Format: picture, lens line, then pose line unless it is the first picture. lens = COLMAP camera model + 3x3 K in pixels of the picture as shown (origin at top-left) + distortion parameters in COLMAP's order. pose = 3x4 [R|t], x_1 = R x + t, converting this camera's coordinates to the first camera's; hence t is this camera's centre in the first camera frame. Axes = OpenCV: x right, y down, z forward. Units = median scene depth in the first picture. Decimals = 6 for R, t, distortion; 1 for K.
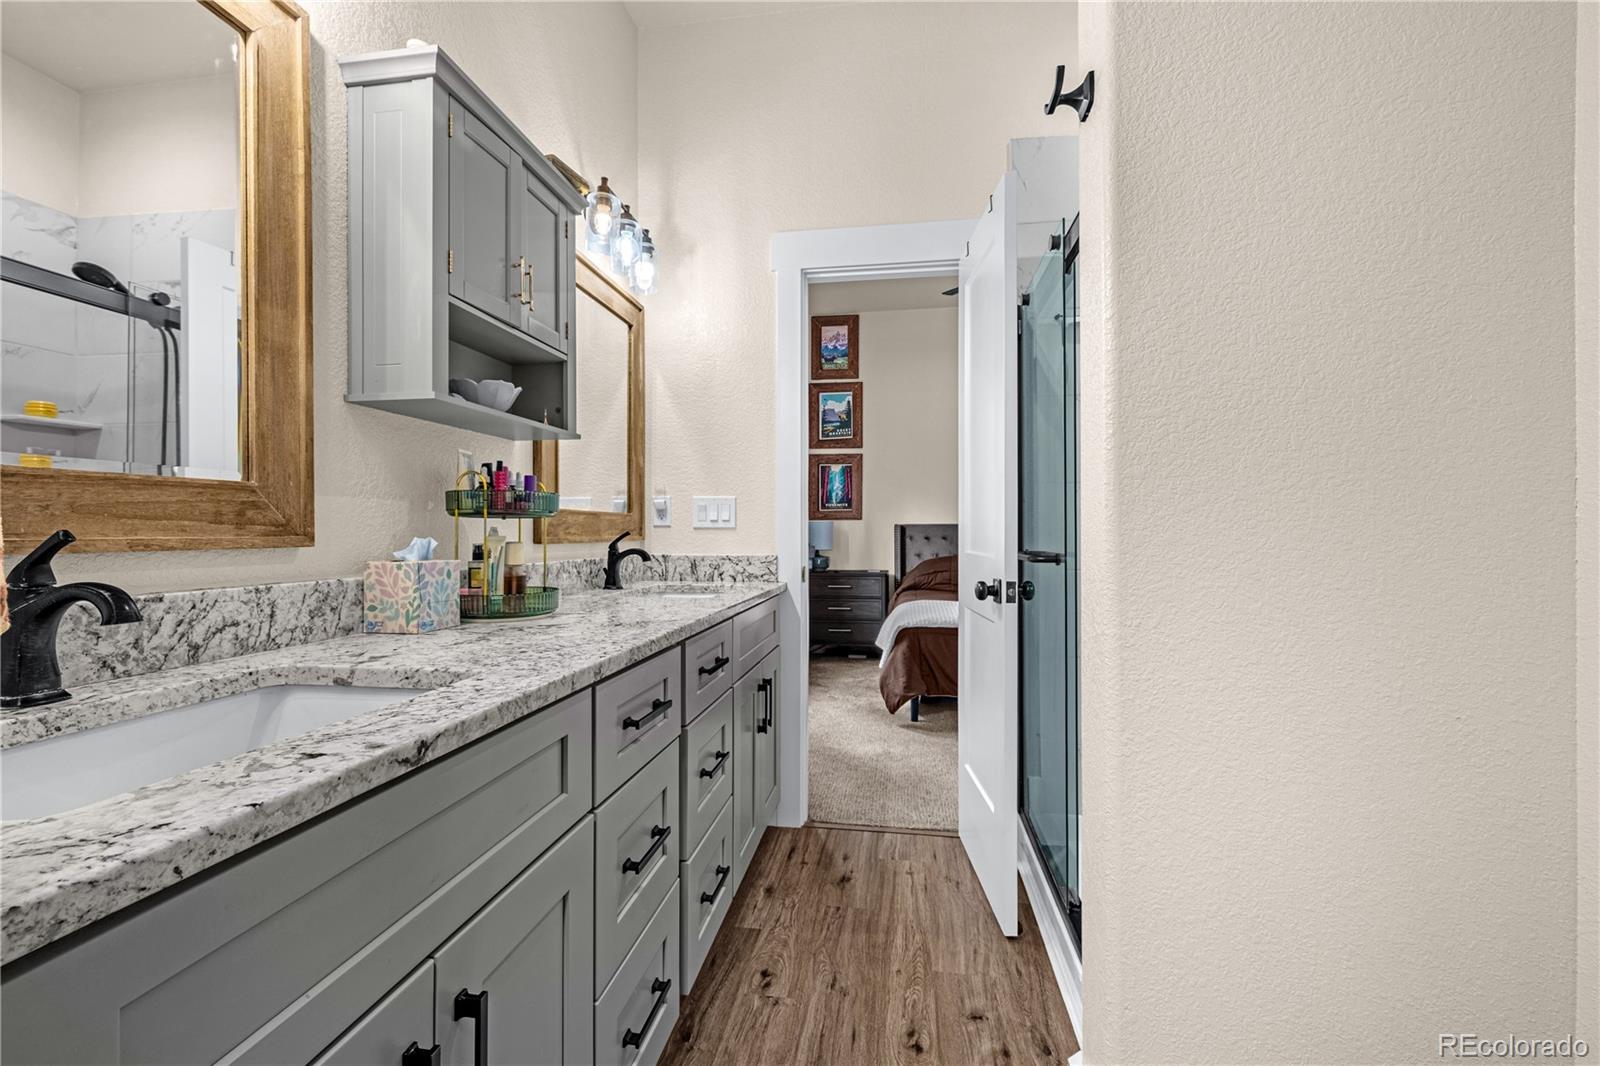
lens RADIAL K [[673.9, 0, 800.0], [0, 673.9, 533.0], [0, 0, 1]] dist [0.003549, -0.000183]
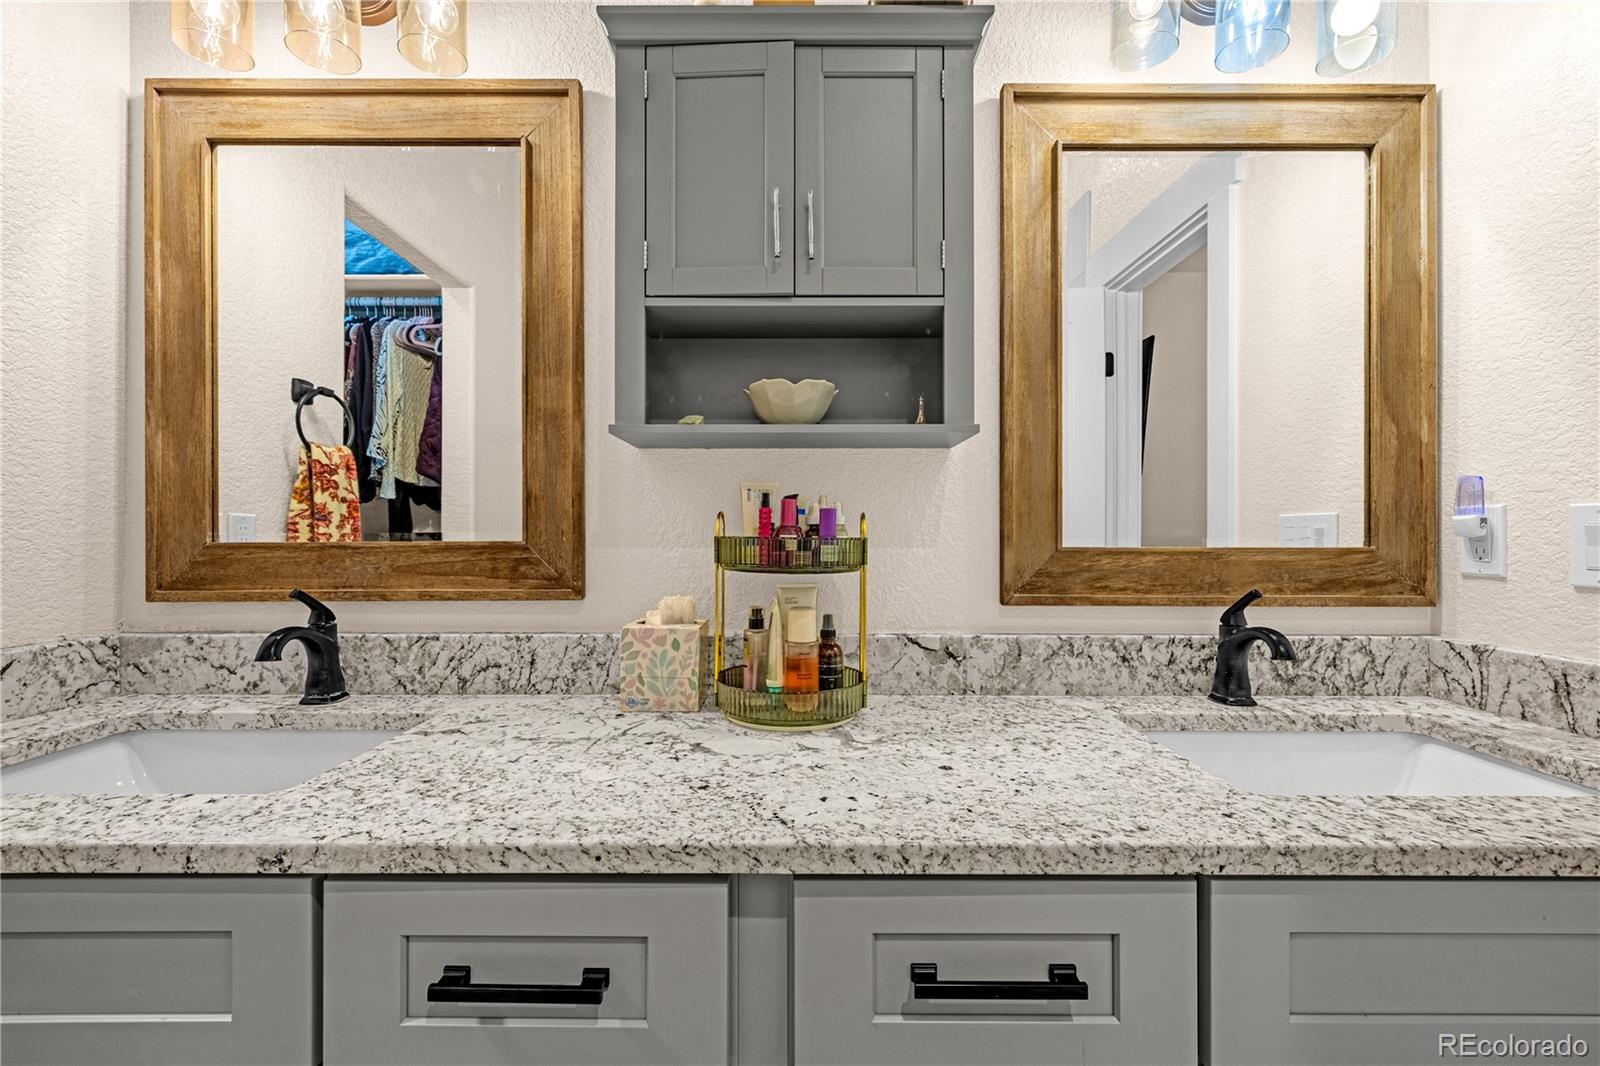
lens RADIAL K [[673.9, 0, 800.0], [0, 673.9, 533.0], [0, 0, 1]] dist [0.003549, -0.000183]
pose [[0.155992, 0.000289, -0.987758, 0.361165], [-0.003256, 0.999995, -0.000221, -0.088865], [0.987753, 0.003251, 0.155992, 1.269225]]
